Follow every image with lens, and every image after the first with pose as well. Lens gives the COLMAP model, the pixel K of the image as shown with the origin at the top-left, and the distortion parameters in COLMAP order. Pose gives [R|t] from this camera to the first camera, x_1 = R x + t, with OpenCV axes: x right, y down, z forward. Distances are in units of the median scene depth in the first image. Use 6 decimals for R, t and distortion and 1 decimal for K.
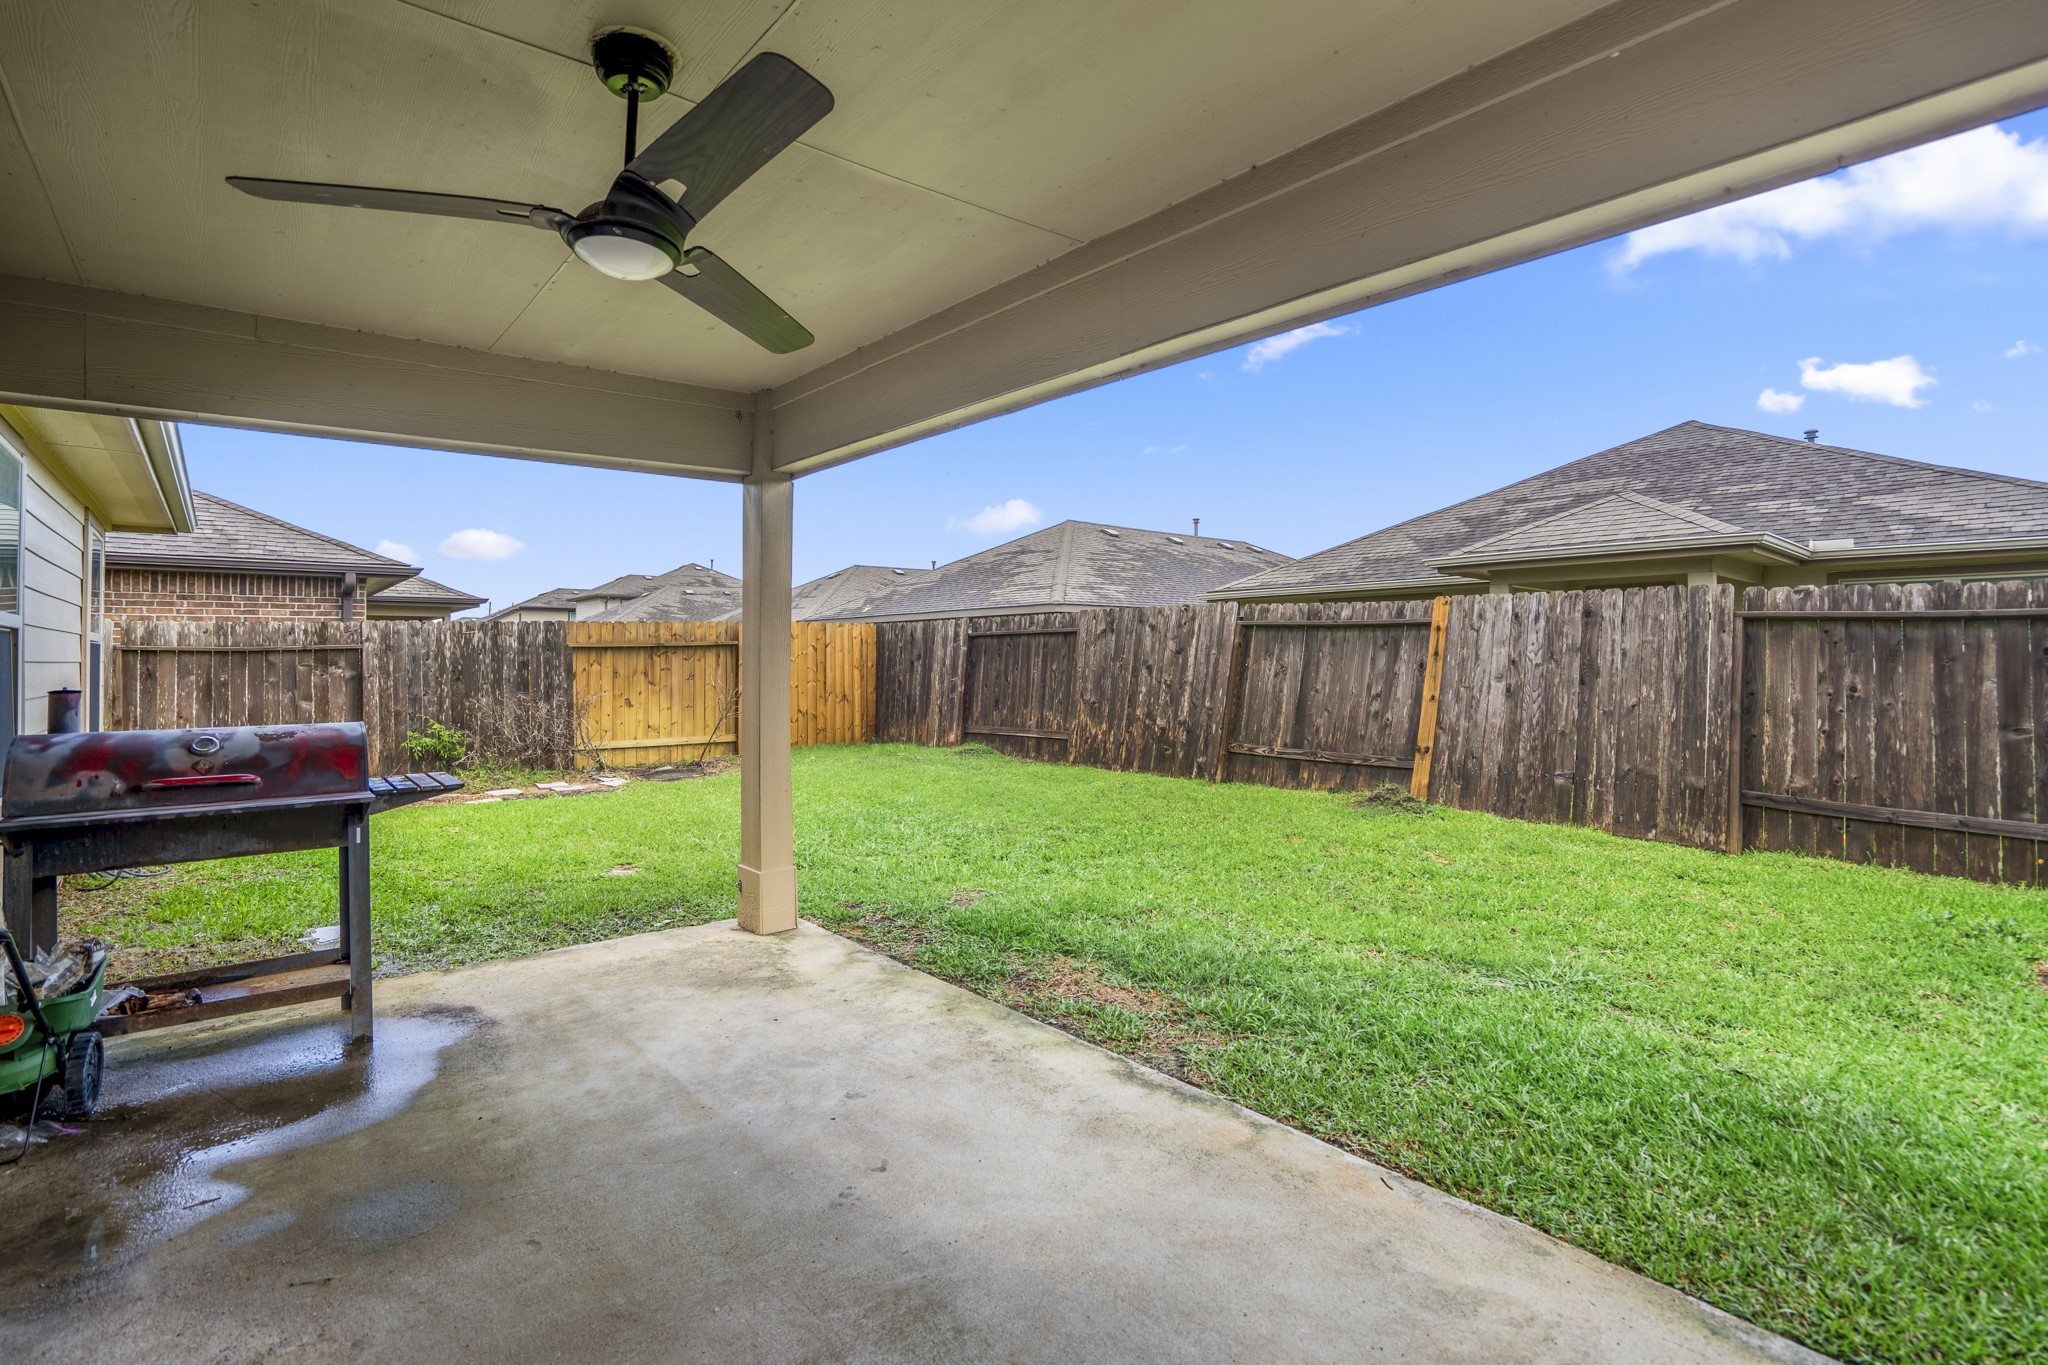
lens RADIAL K [[962.5, 0, 1020.8], [0, 962.5, 673.5], [0, 0, 1]] dist [-0.028825, 0.006717]
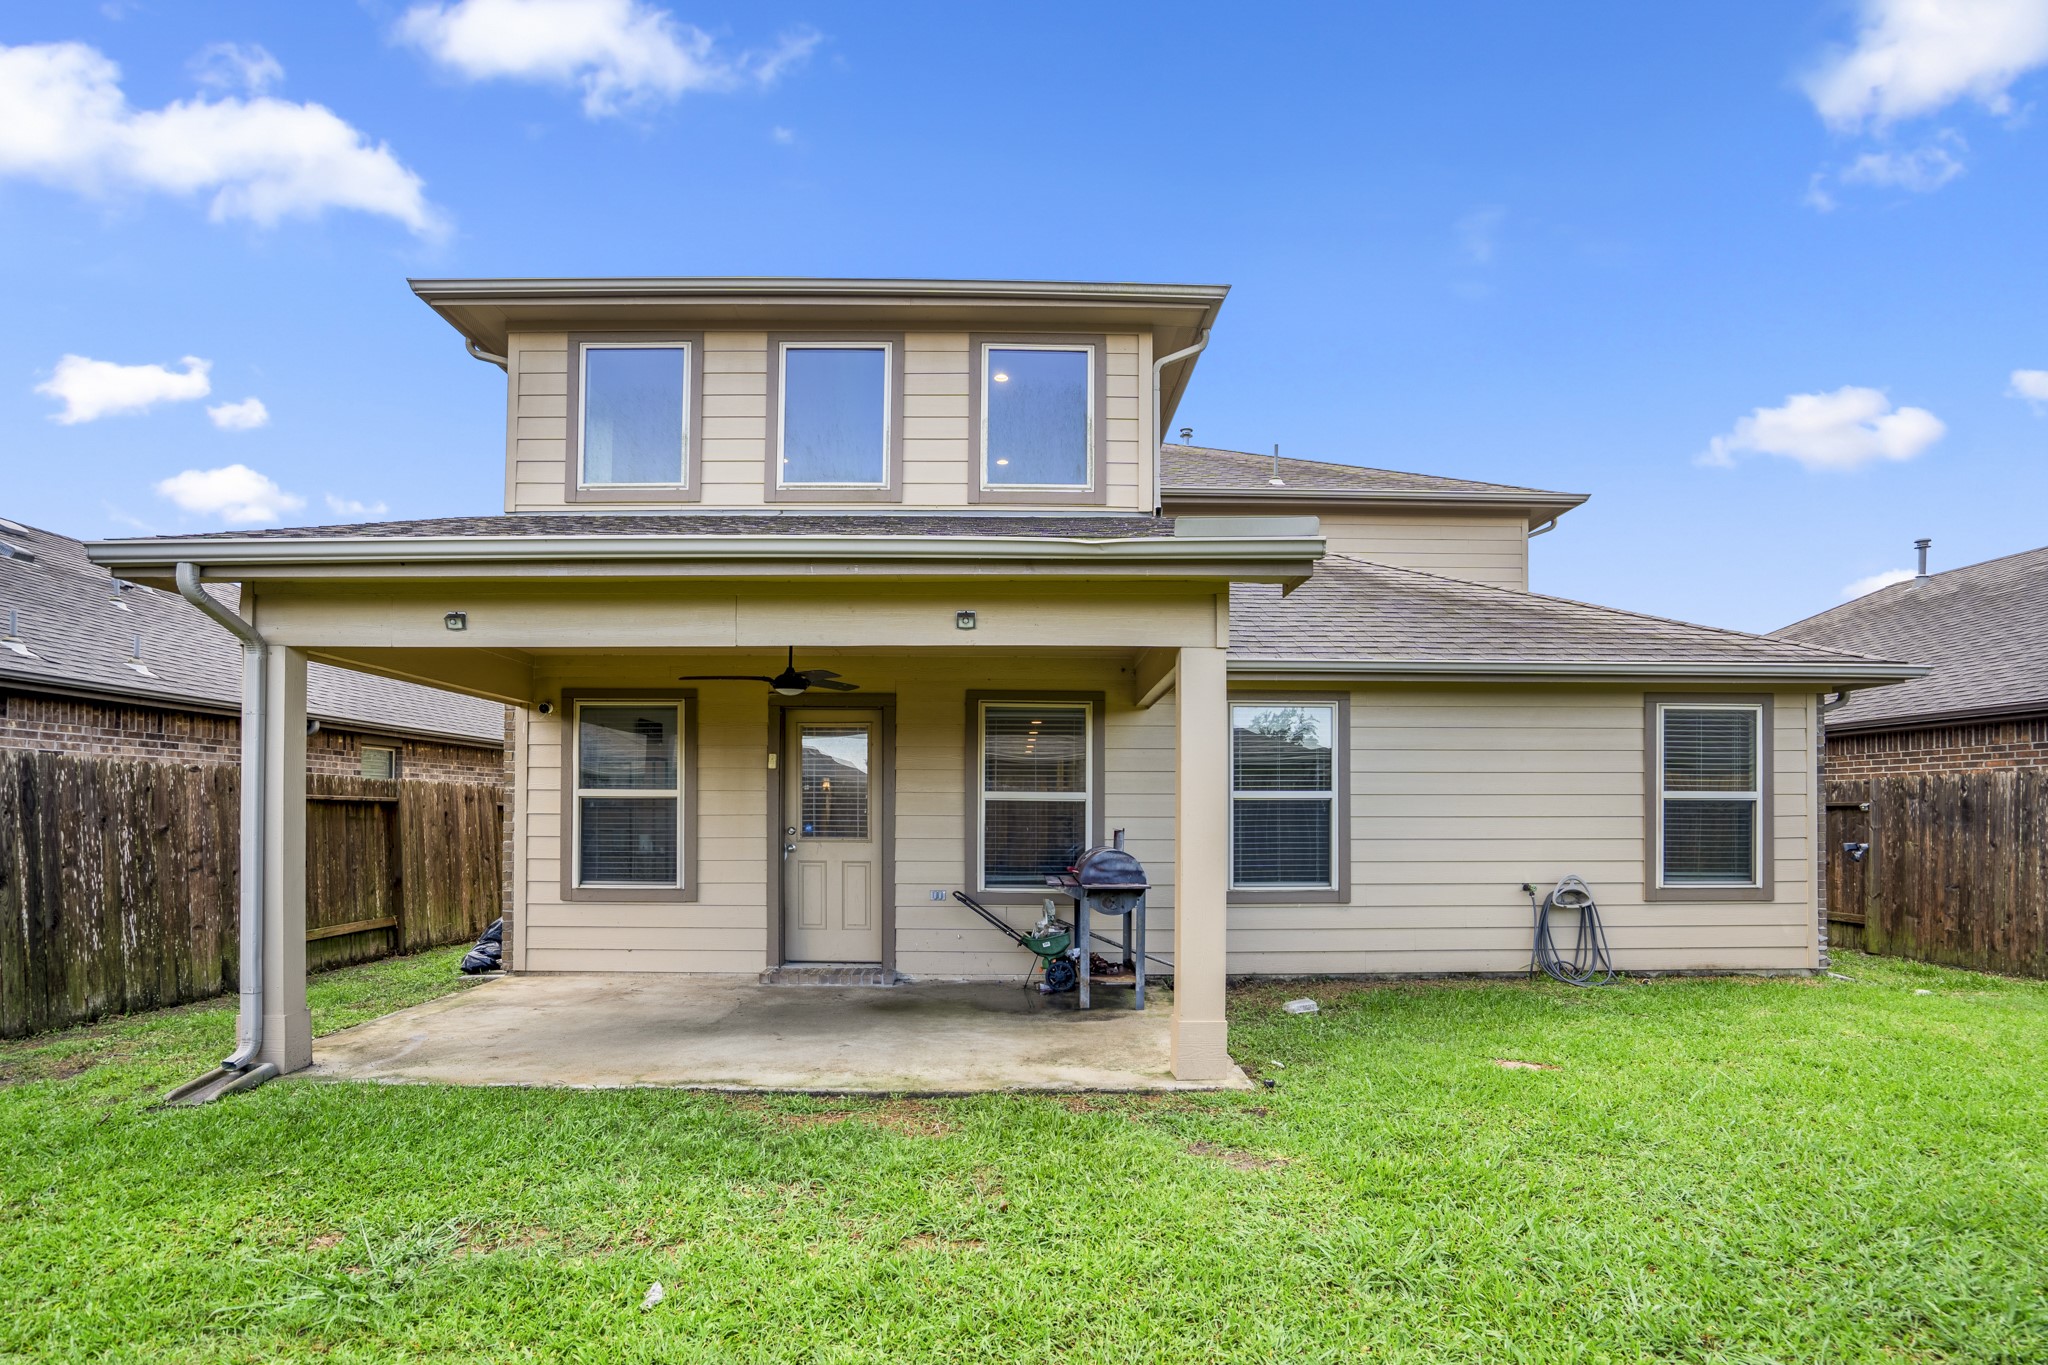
lens RADIAL K [[962.5, 0, 1044.0], [0, 962.5, 786.4], [0, 0, 1]] dist [-0.028825, 0.006717]
pose [[-0.636105, -0.021540, -0.771302, 1.360077], [-0.015070, 0.999766, -0.015491, -0.071619], [0.771455, 0.001770, -0.636281, 3.193196]]
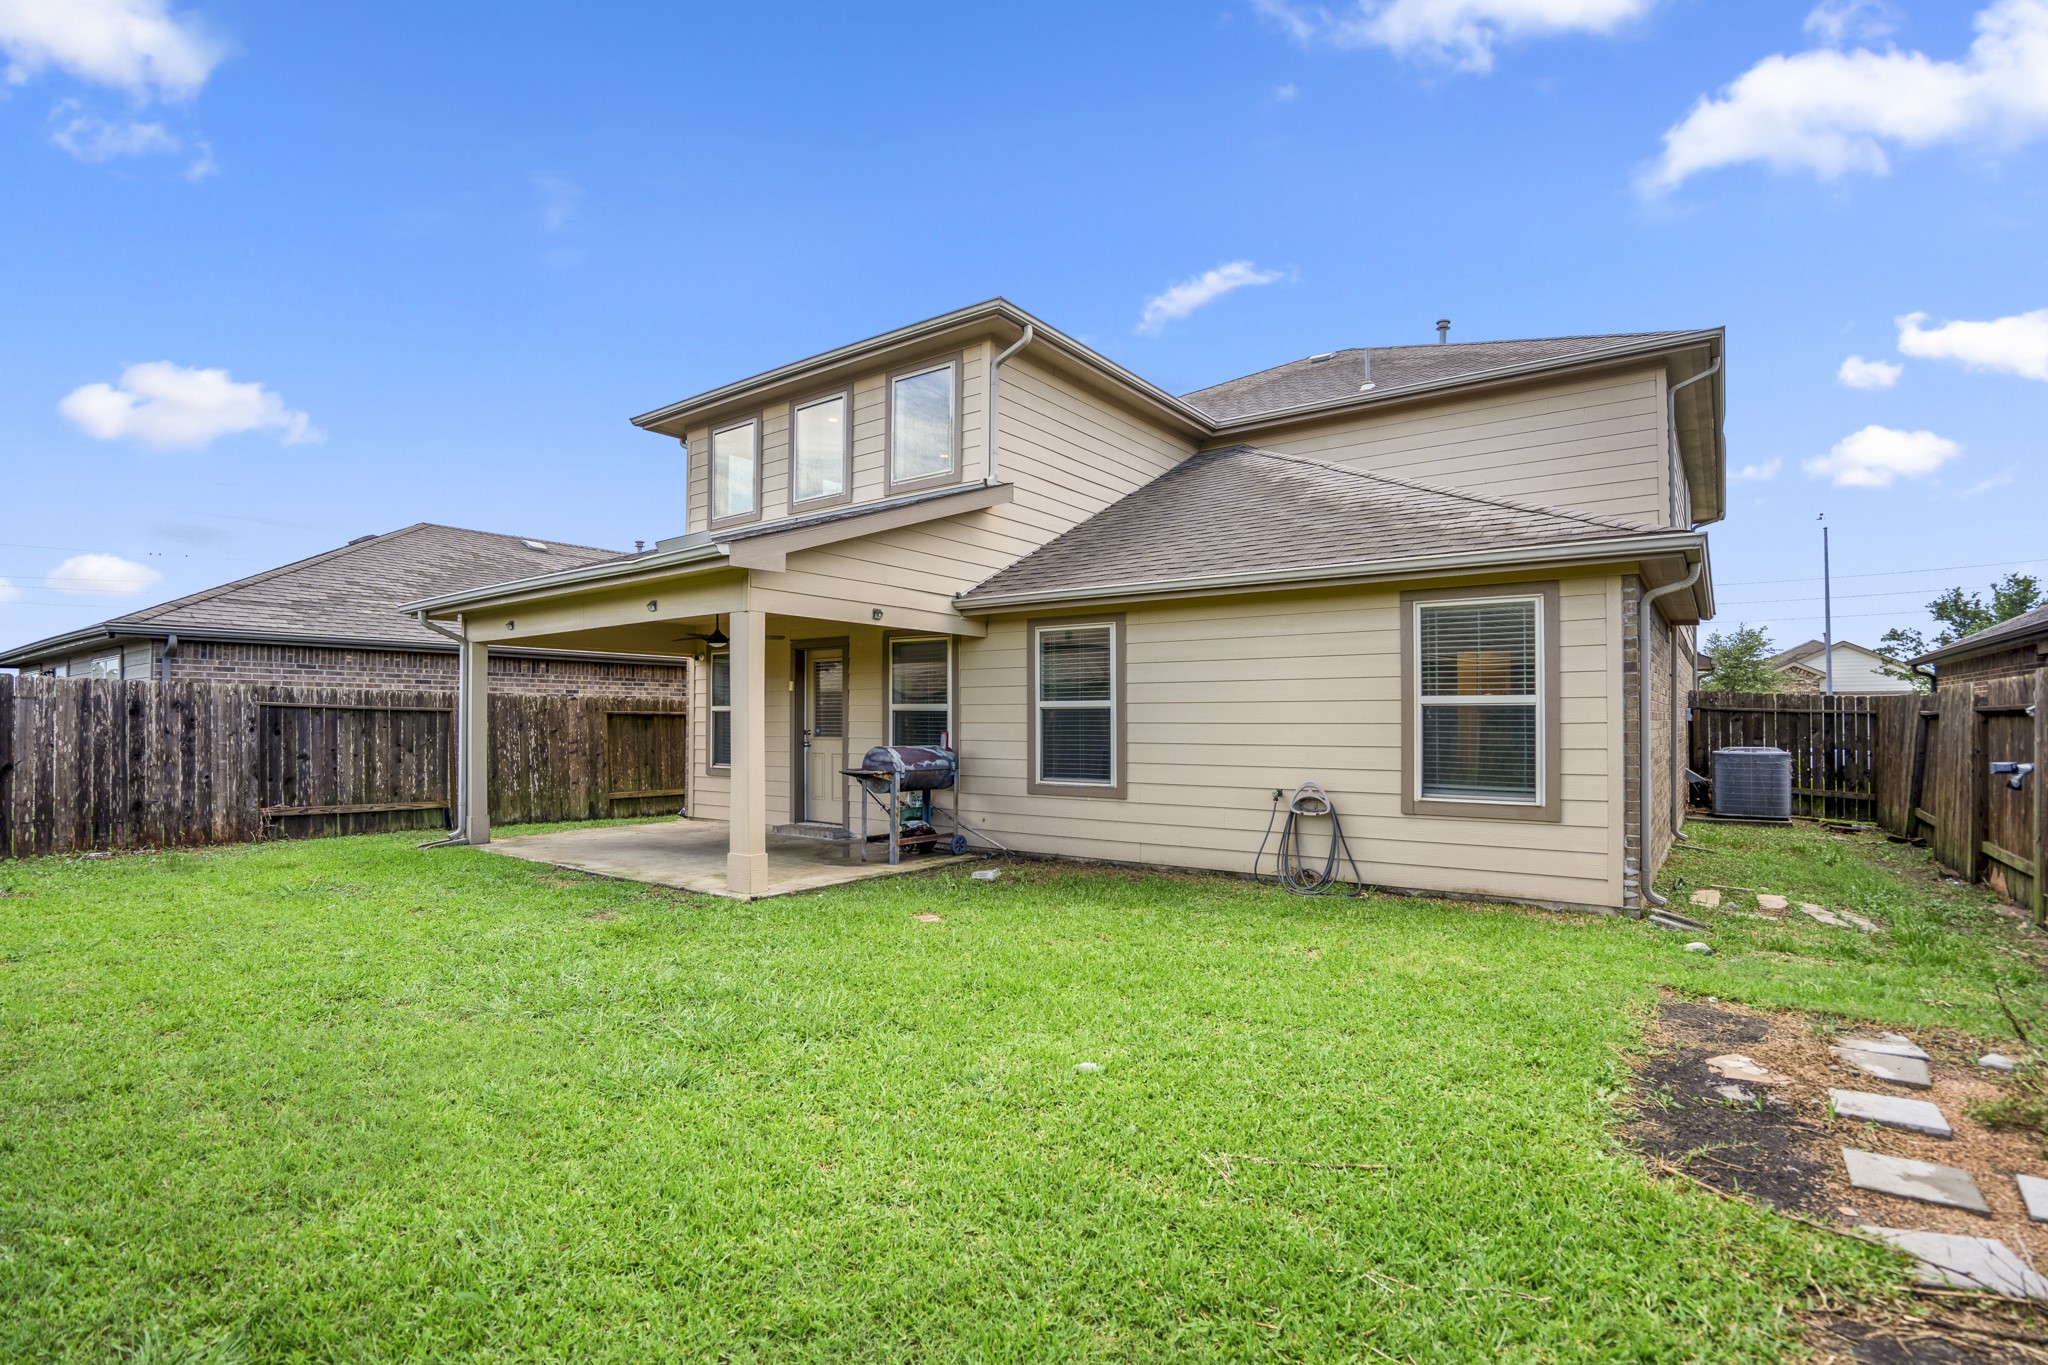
lens RADIAL K [[962.5, 0, 1031.1], [0, 962.5, 704.4], [0, 0, 1]] dist [-0.028825, 0.006717]
pose [[-0.972341, -0.003424, -0.233541, -0.733546], [-0.003415, 0.999994, -0.000442, -0.108720], [0.233542, 0.000368, -0.972347, 5.589814]]
